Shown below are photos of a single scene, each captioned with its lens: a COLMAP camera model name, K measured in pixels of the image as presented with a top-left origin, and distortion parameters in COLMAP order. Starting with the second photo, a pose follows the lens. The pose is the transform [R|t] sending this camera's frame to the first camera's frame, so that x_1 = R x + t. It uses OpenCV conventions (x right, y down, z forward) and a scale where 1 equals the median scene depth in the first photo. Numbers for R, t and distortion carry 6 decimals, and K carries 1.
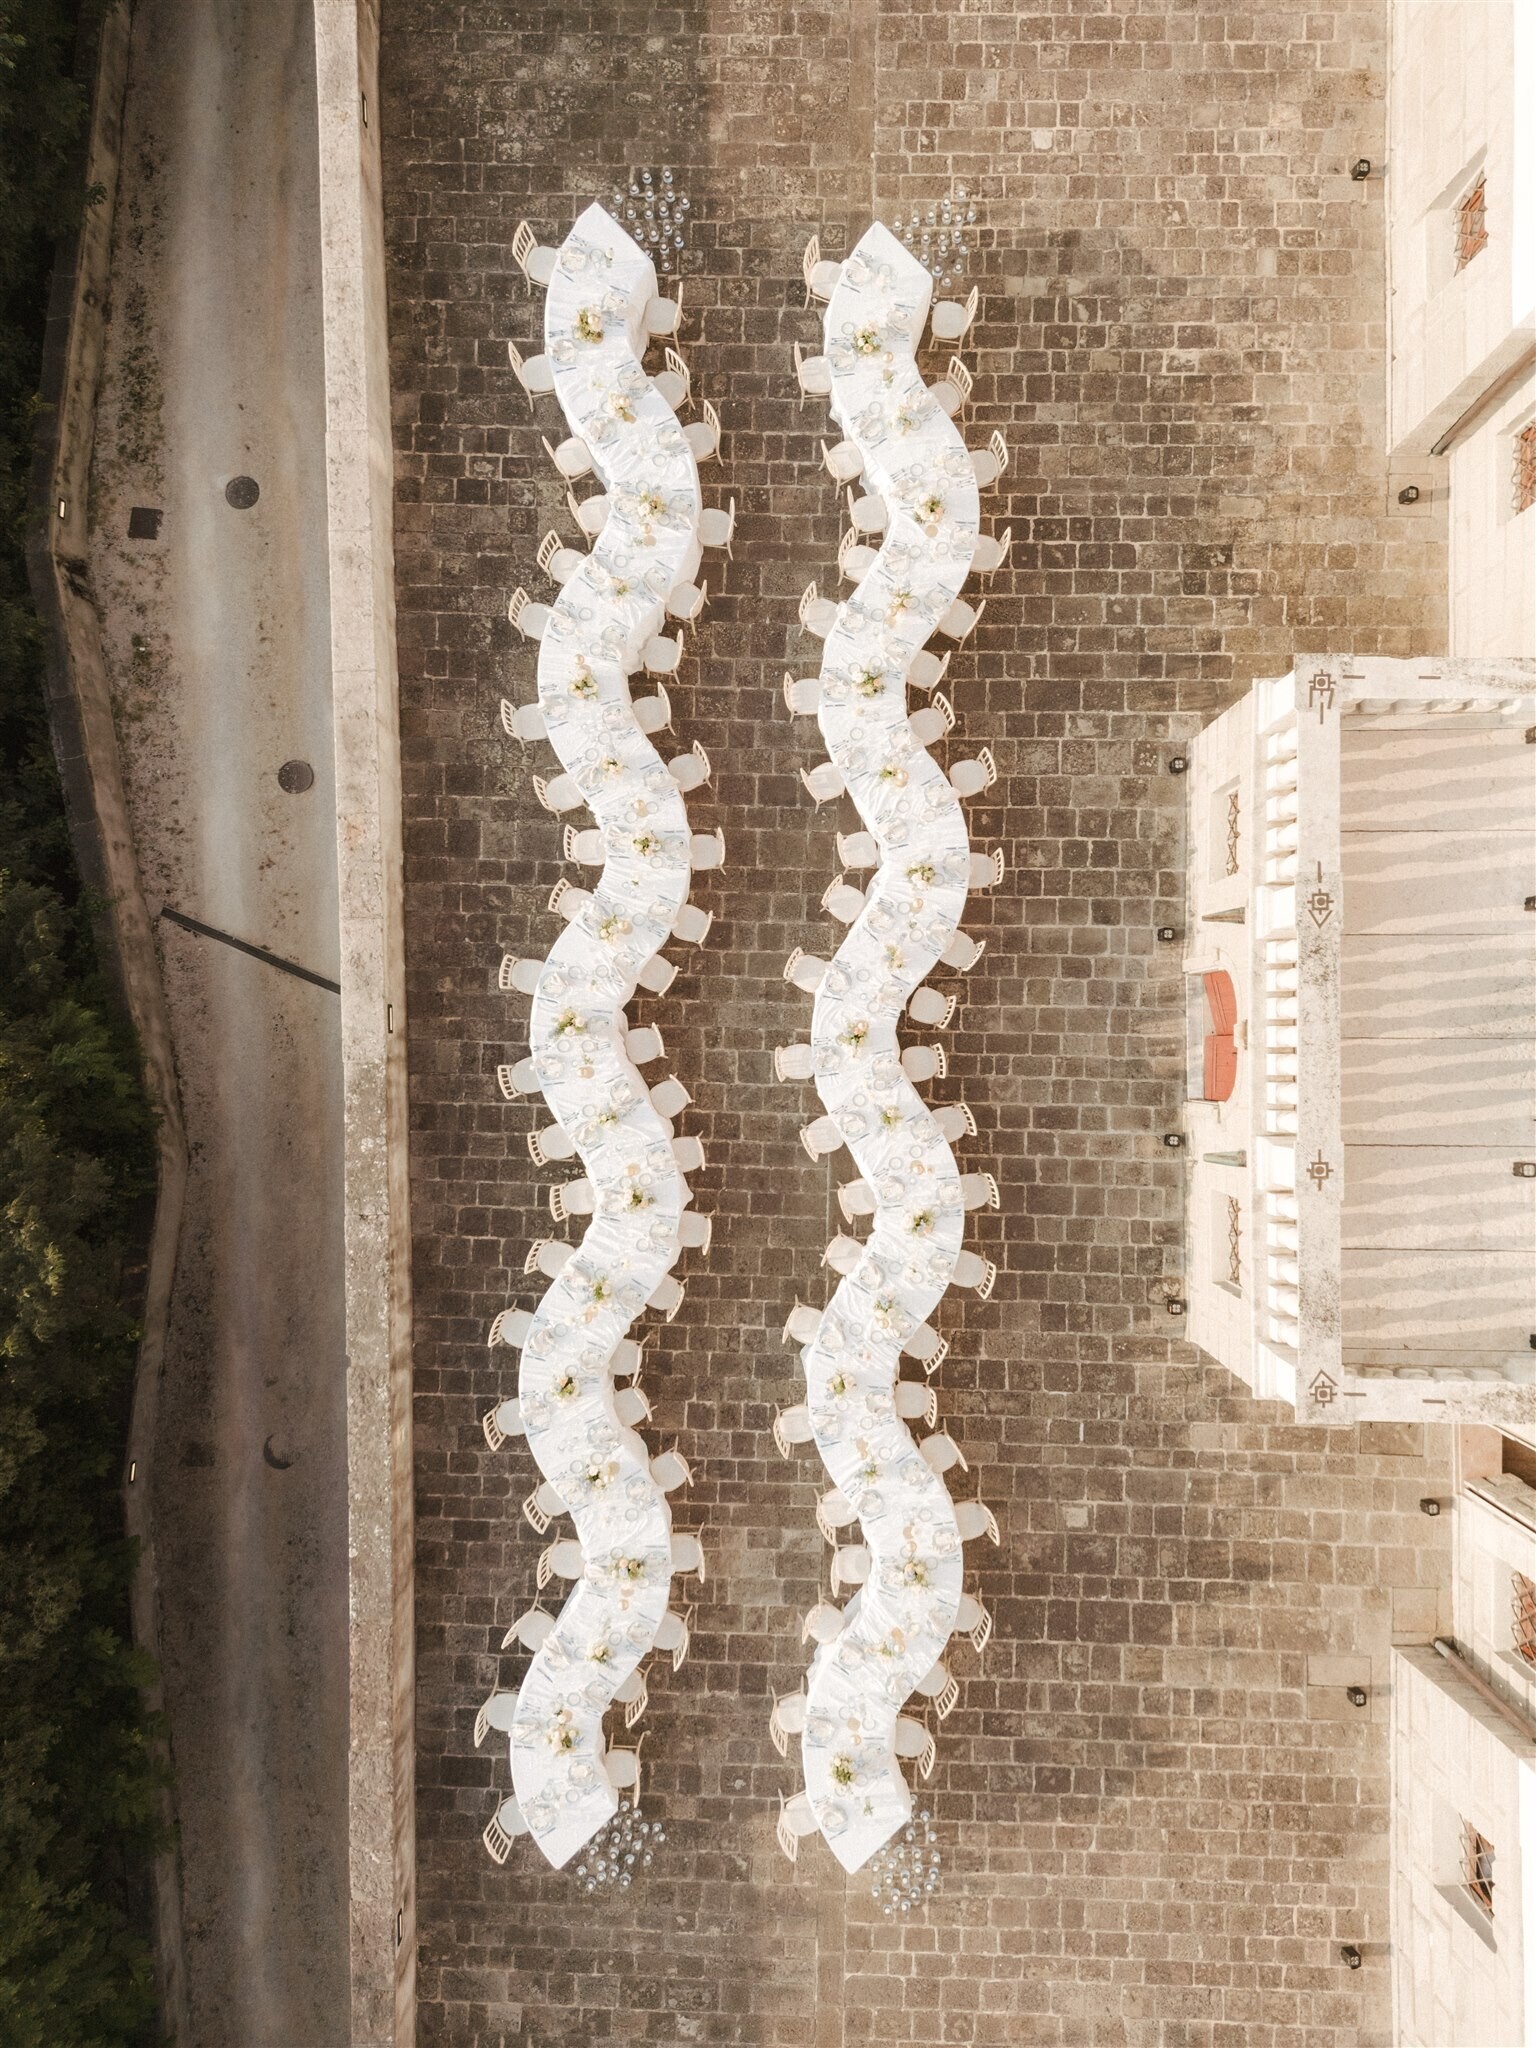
lens RADIAL K [[1473.9, 0, 768.0], [0, 1473.9, 1024.0], [0, 0, 1]] dist [0.105411, -0.113618]
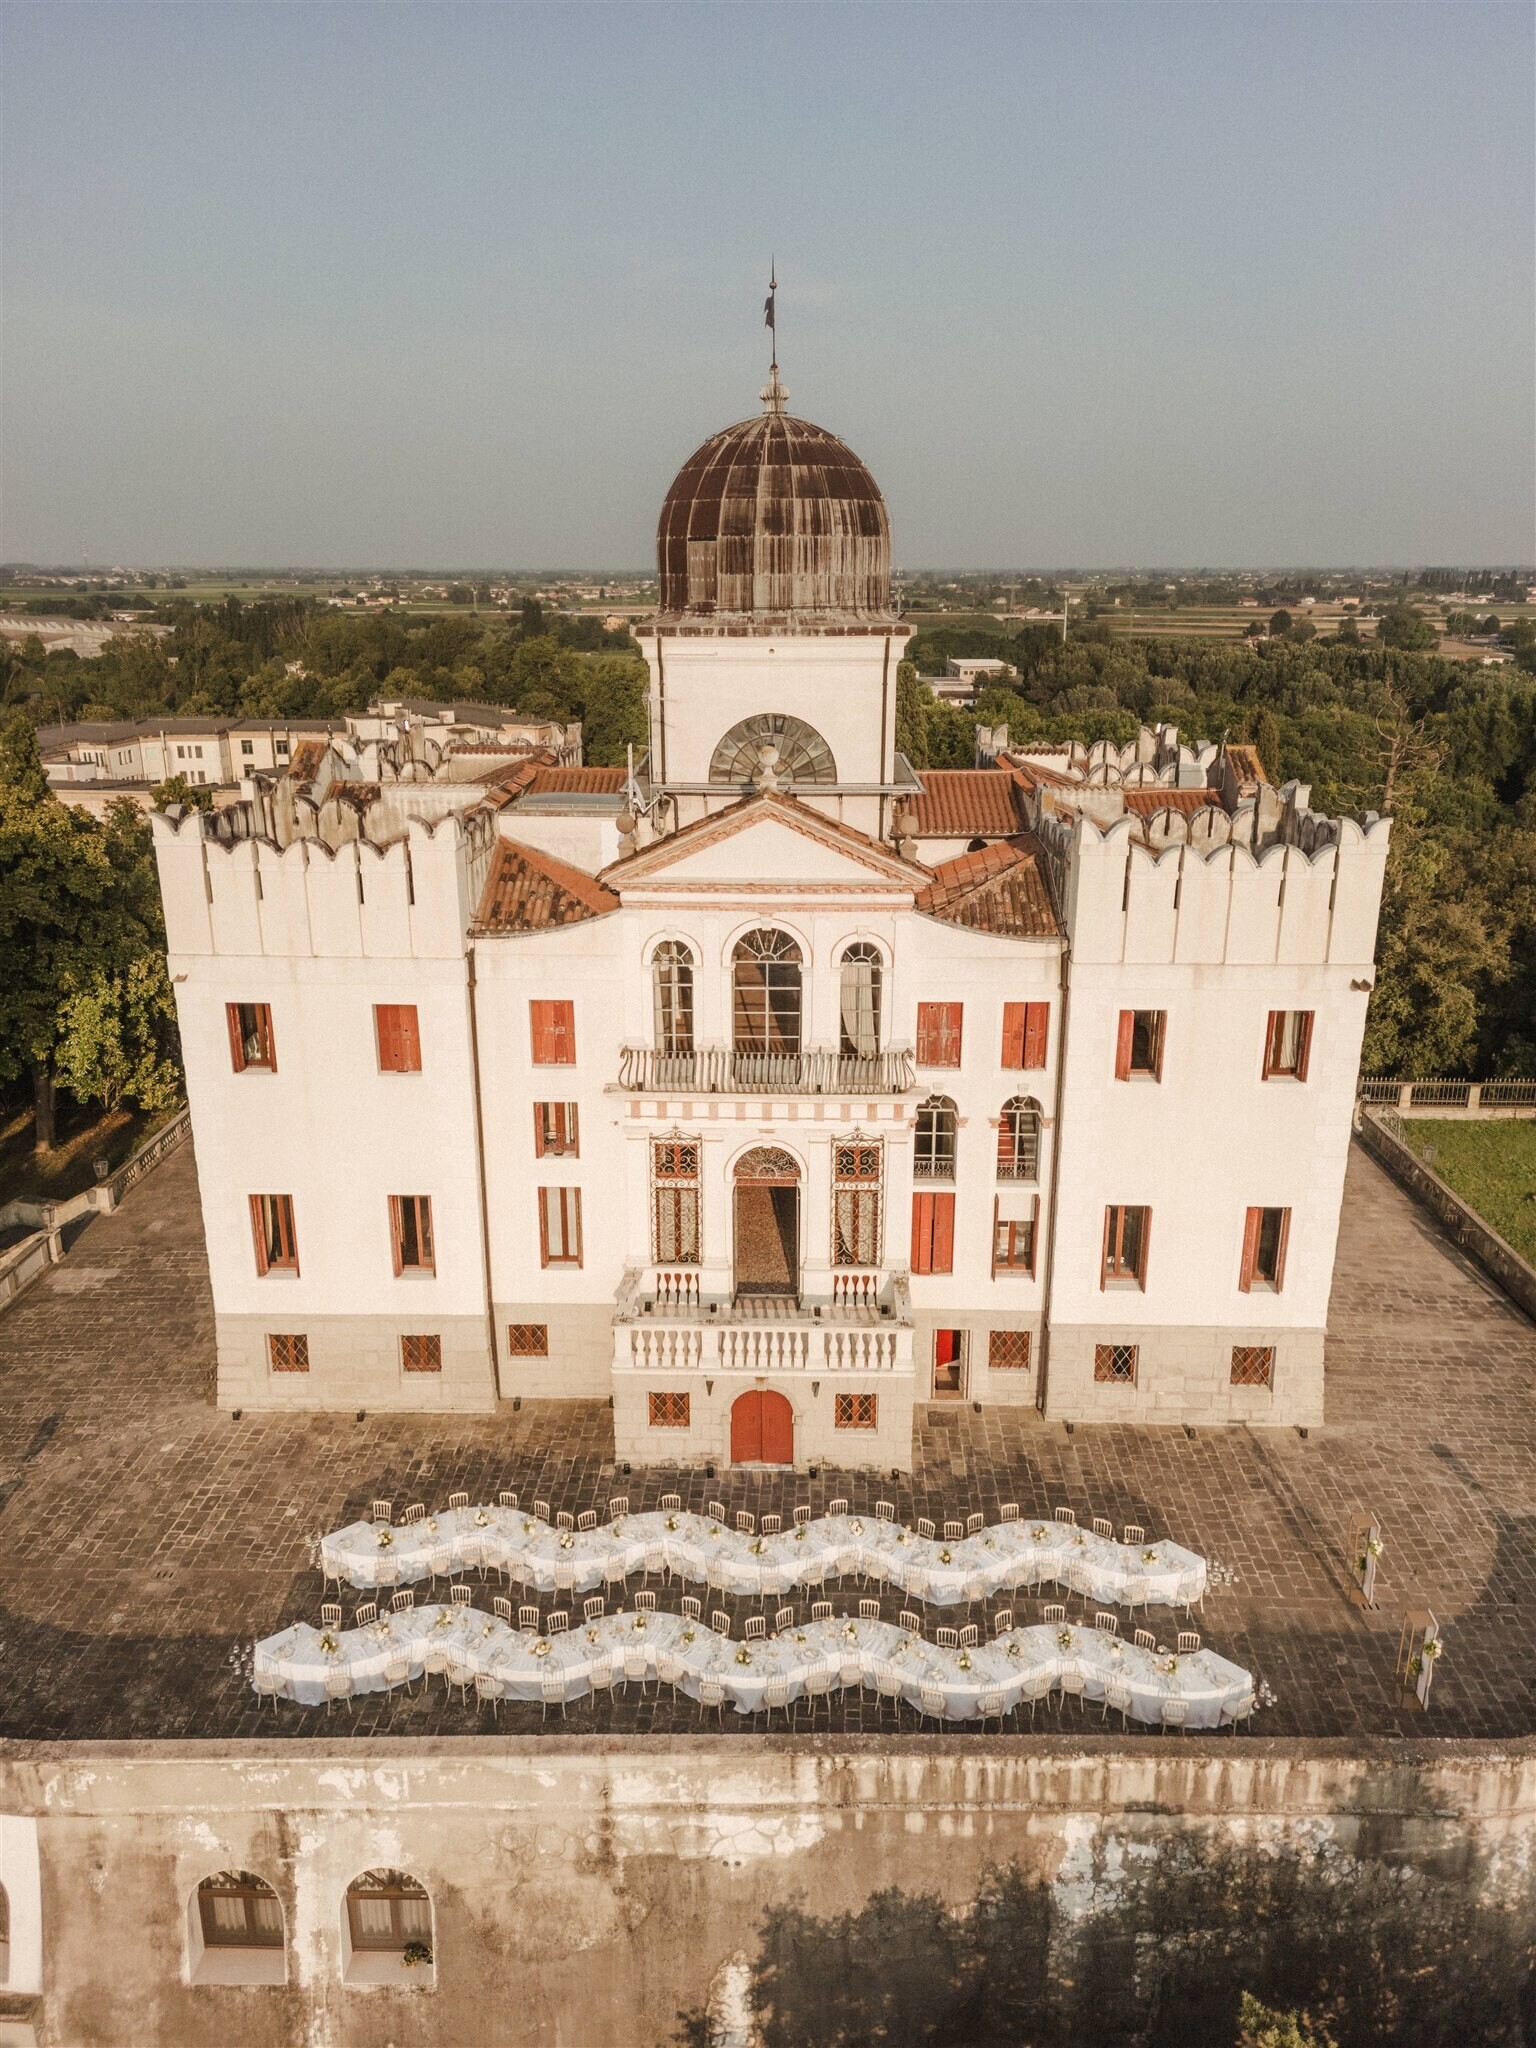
lens RADIAL K [[1473.9, 0, 768.0], [0, 1473.9, 1024.0], [0, 0, 1]] dist [0.105411, -0.113618]
pose [[0.017059, -0.268231, 0.963204, -1.485975], [0.999744, 0.018878, -0.012450, 0.030094], [-0.014844, 0.963170, 0.268485, -0.116841]]
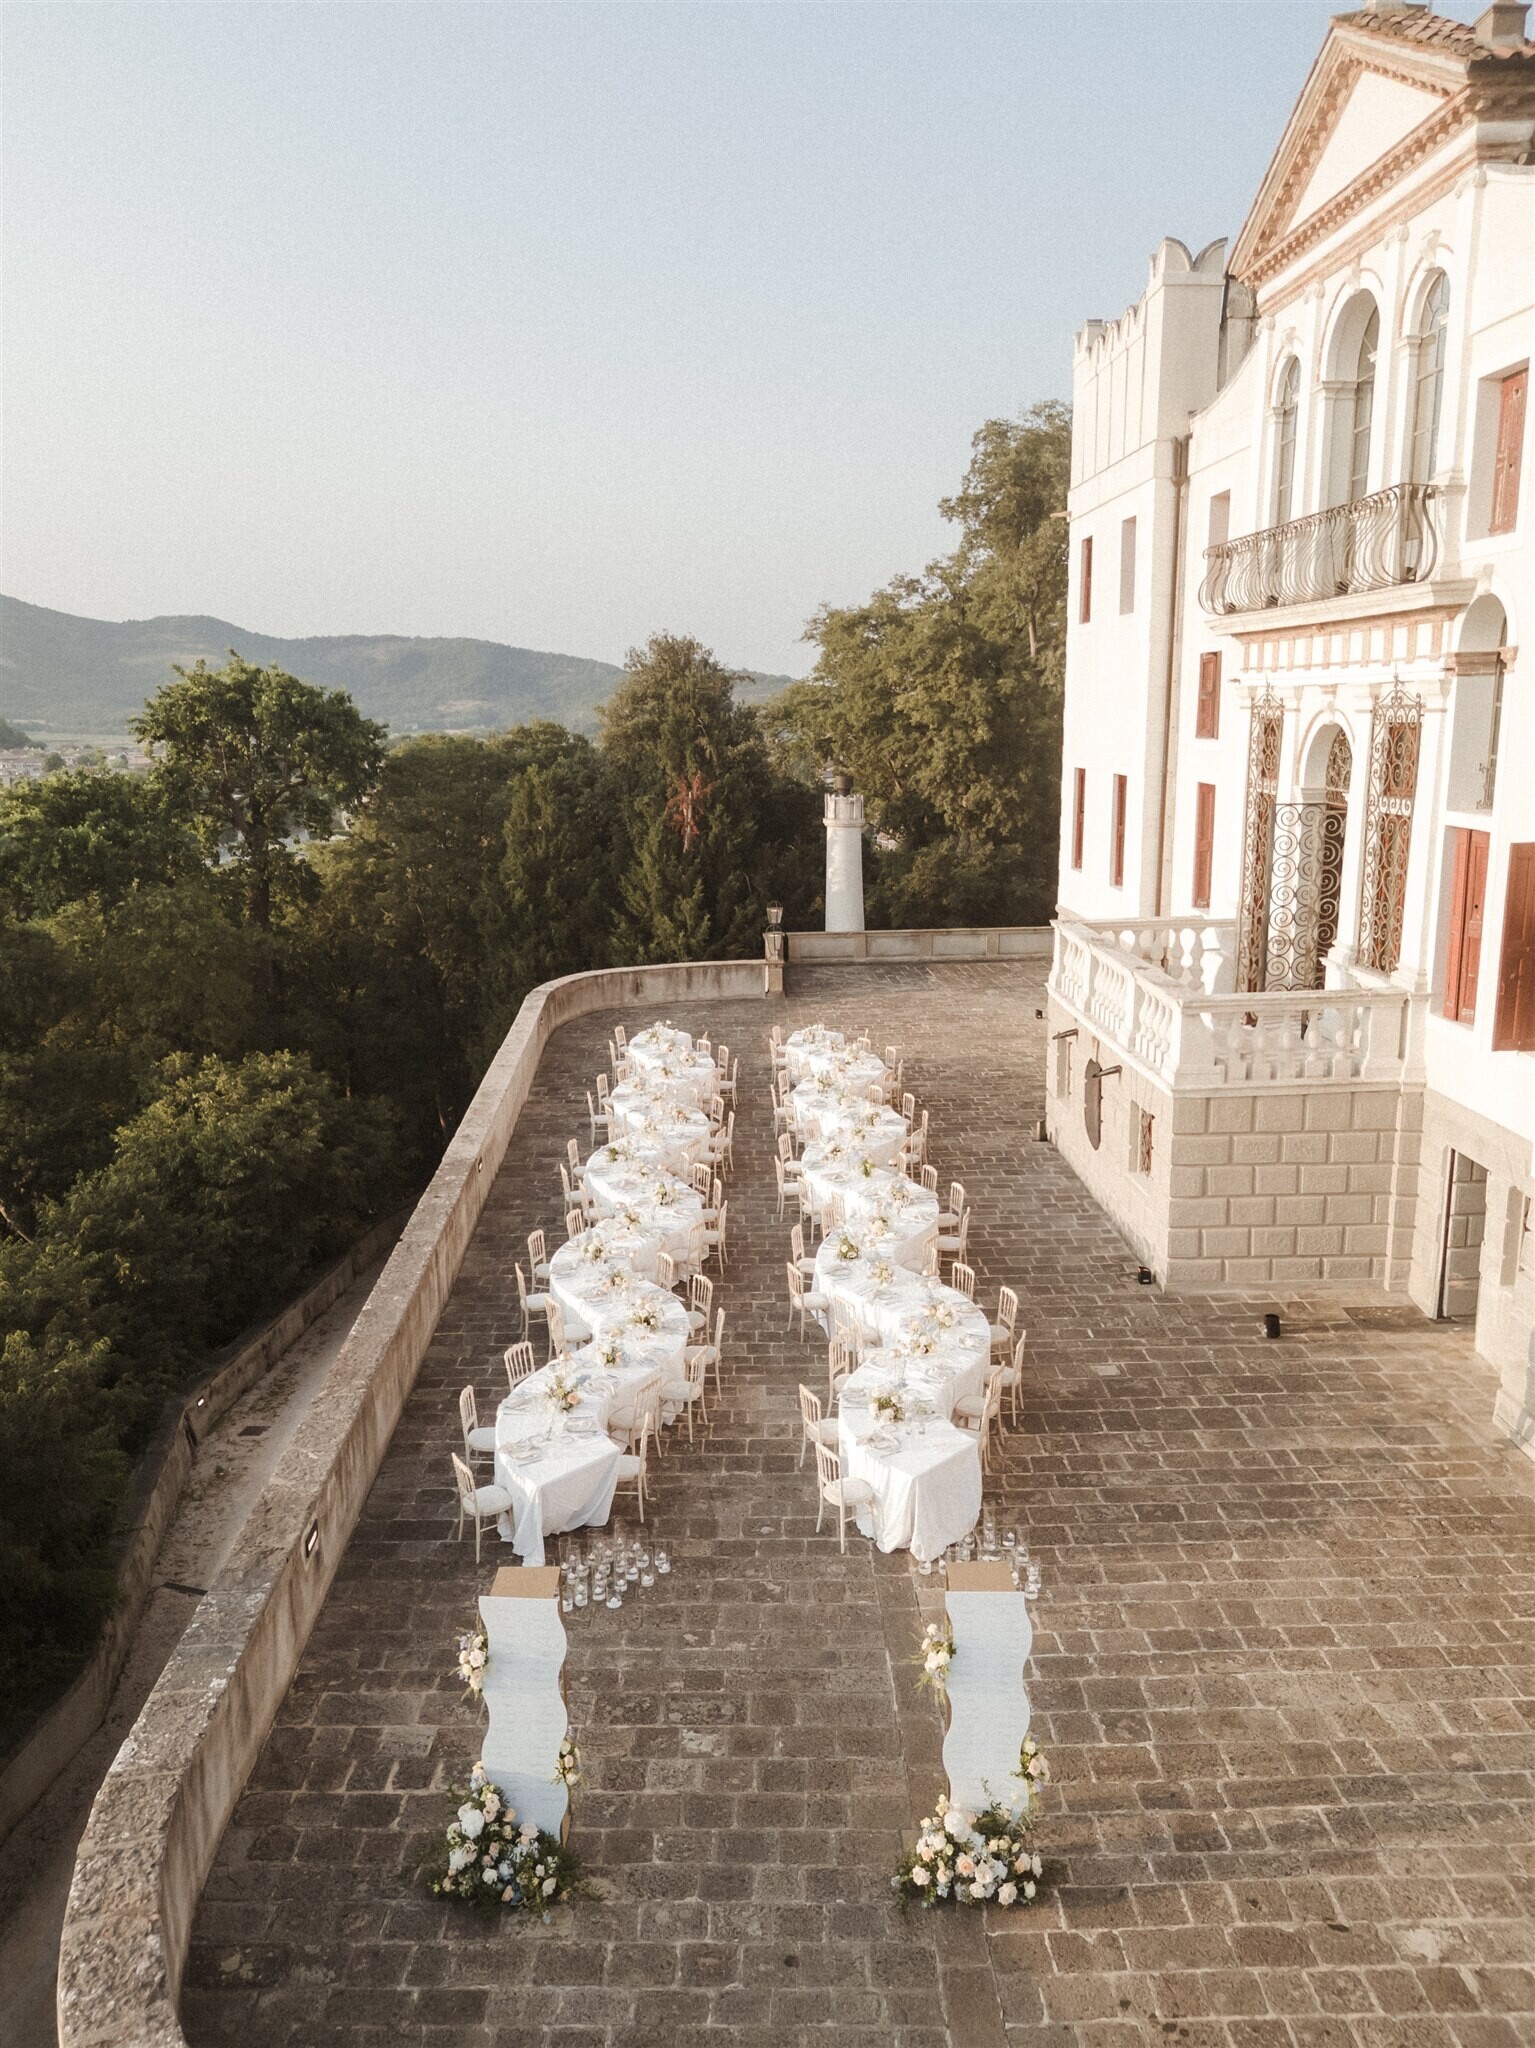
lens RADIAL K [[1473.9, 0, 767.5], [0, 1473.9, 1024.0], [0, 0, 1]] dist [0.105411, -0.113618]
pose [[0.999321, -0.003471, 0.036694, -0.046393], [0.036539, 0.223907, -0.973925, 1.206044], [-0.004835, 0.974604, 0.223882, 0.568500]]
